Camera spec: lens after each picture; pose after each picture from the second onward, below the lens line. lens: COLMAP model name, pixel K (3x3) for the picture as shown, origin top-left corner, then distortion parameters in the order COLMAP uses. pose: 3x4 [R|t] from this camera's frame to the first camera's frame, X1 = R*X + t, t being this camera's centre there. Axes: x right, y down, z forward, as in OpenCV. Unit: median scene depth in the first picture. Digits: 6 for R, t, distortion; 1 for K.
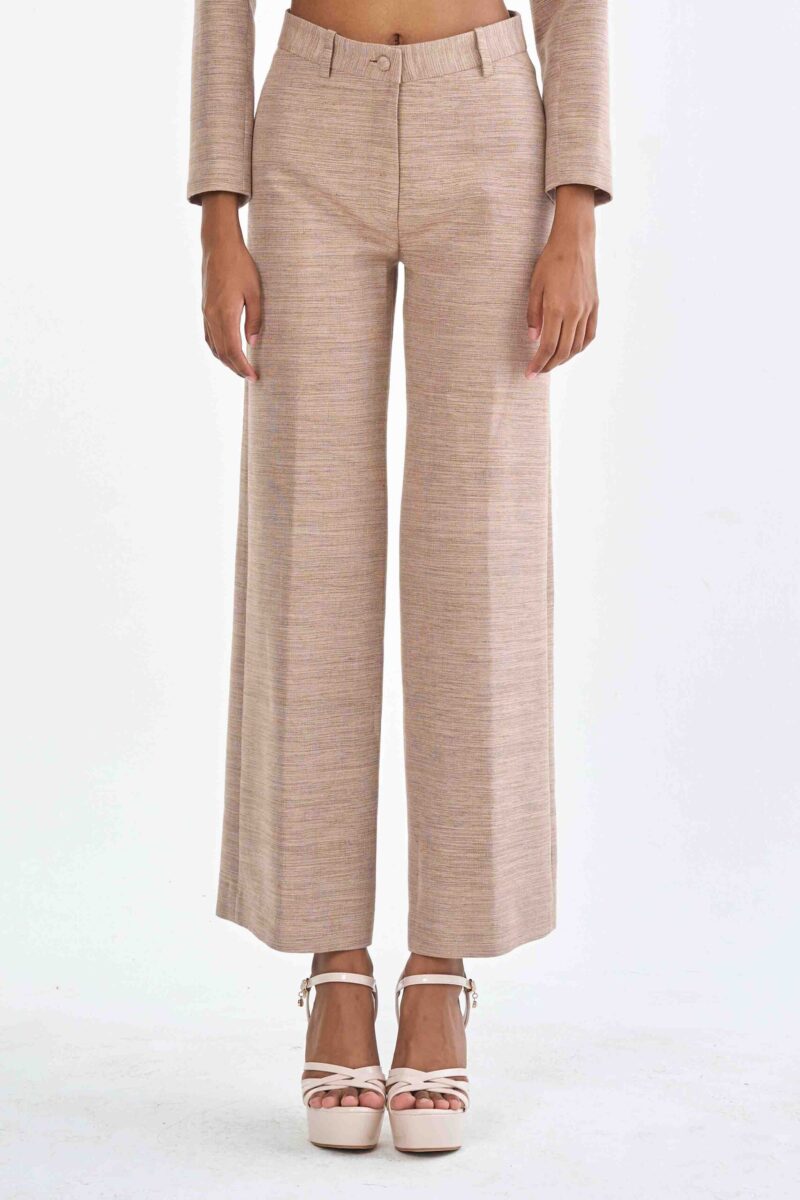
lens RADIAL K [[1881.9, 0, 400.0], [0, 1881.9, 600.0], [0, 0, 1]] dist [-0.013654, 0.023647]
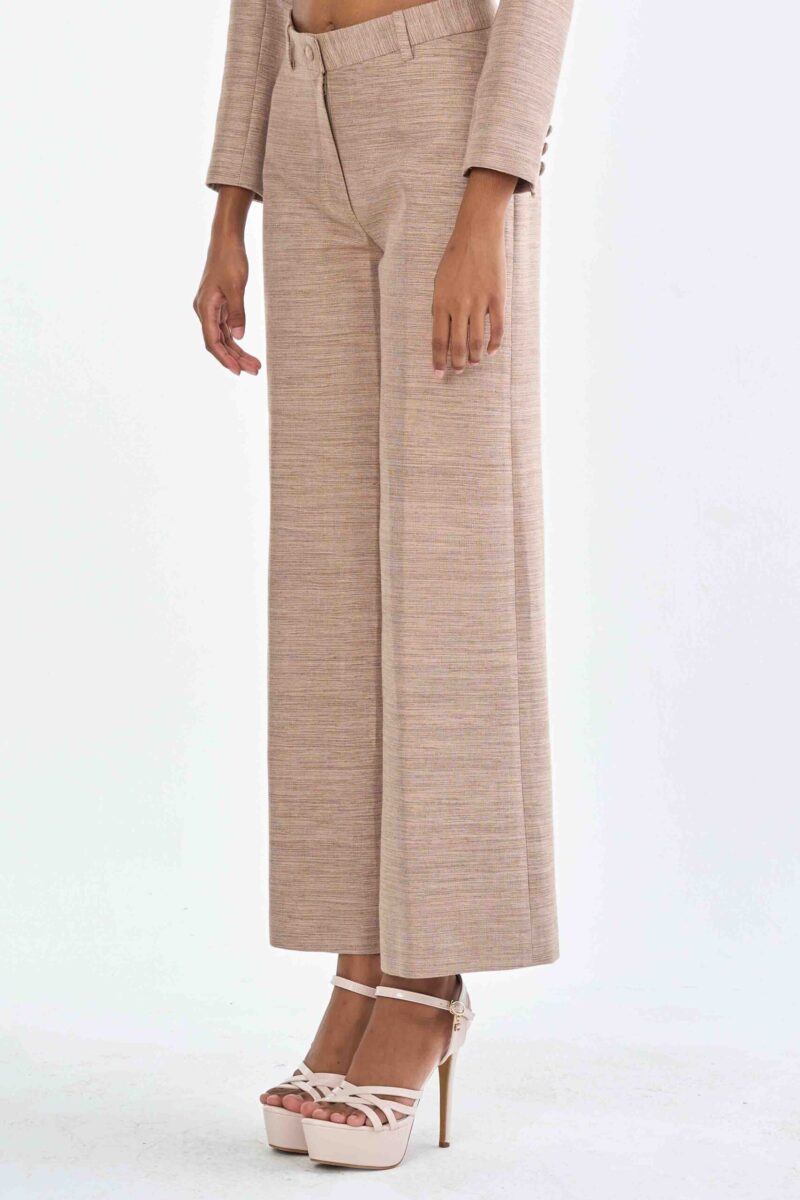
lens RADIAL K [[1881.9, 0, 400.0], [0, 1881.9, 600.0], [0, 0, 1]] dist [-0.013654, 0.023647]
pose [[0.903929, 0.065415, -0.422651, 0.444337], [-0.071766, 0.997421, 0.000887, -0.002438], [0.421619, 0.029530, 0.906292, 0.124599]]
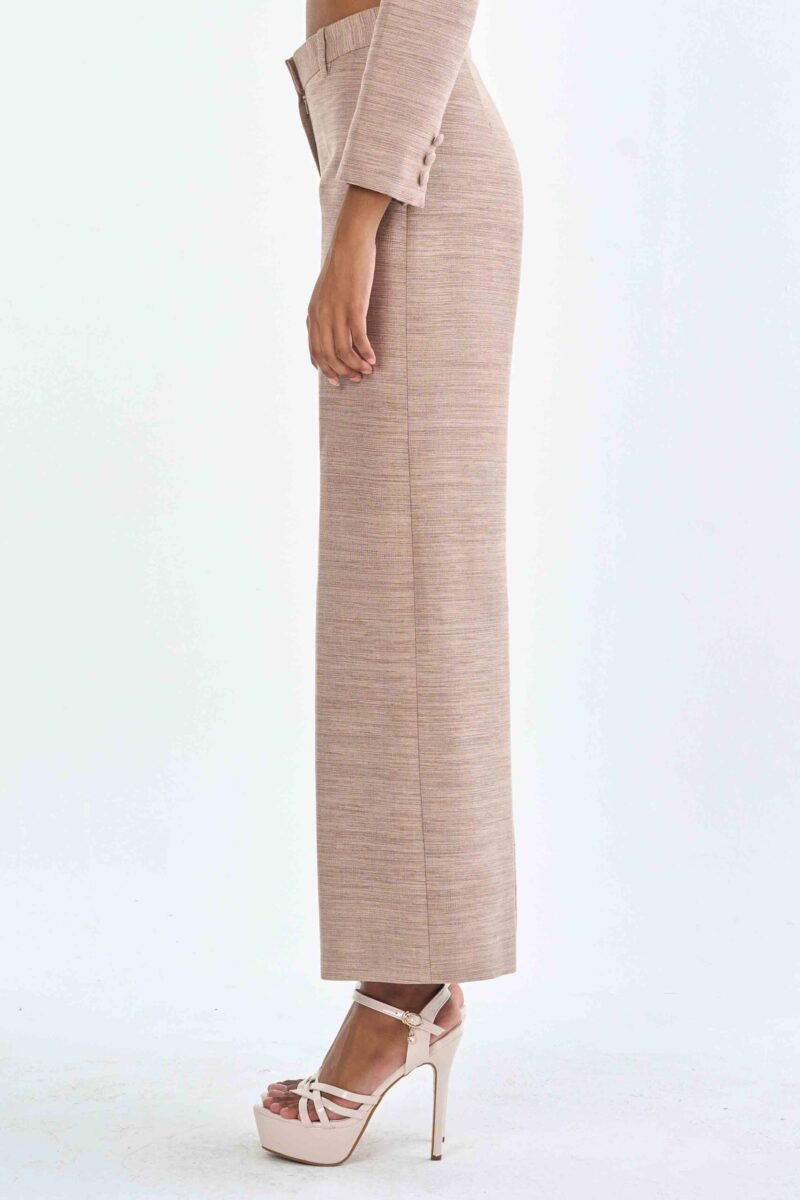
lens RADIAL K [[1881.9, 0, 400.0], [0, 1881.9, 600.0], [0, 0, 1]] dist [-0.013654, 0.023647]
pose [[0.669759, 0.106702, -0.734872, 0.793514], [-0.125014, 0.991700, 0.030055, -0.040133], [0.731979, 0.071740, 0.677539, 0.369596]]
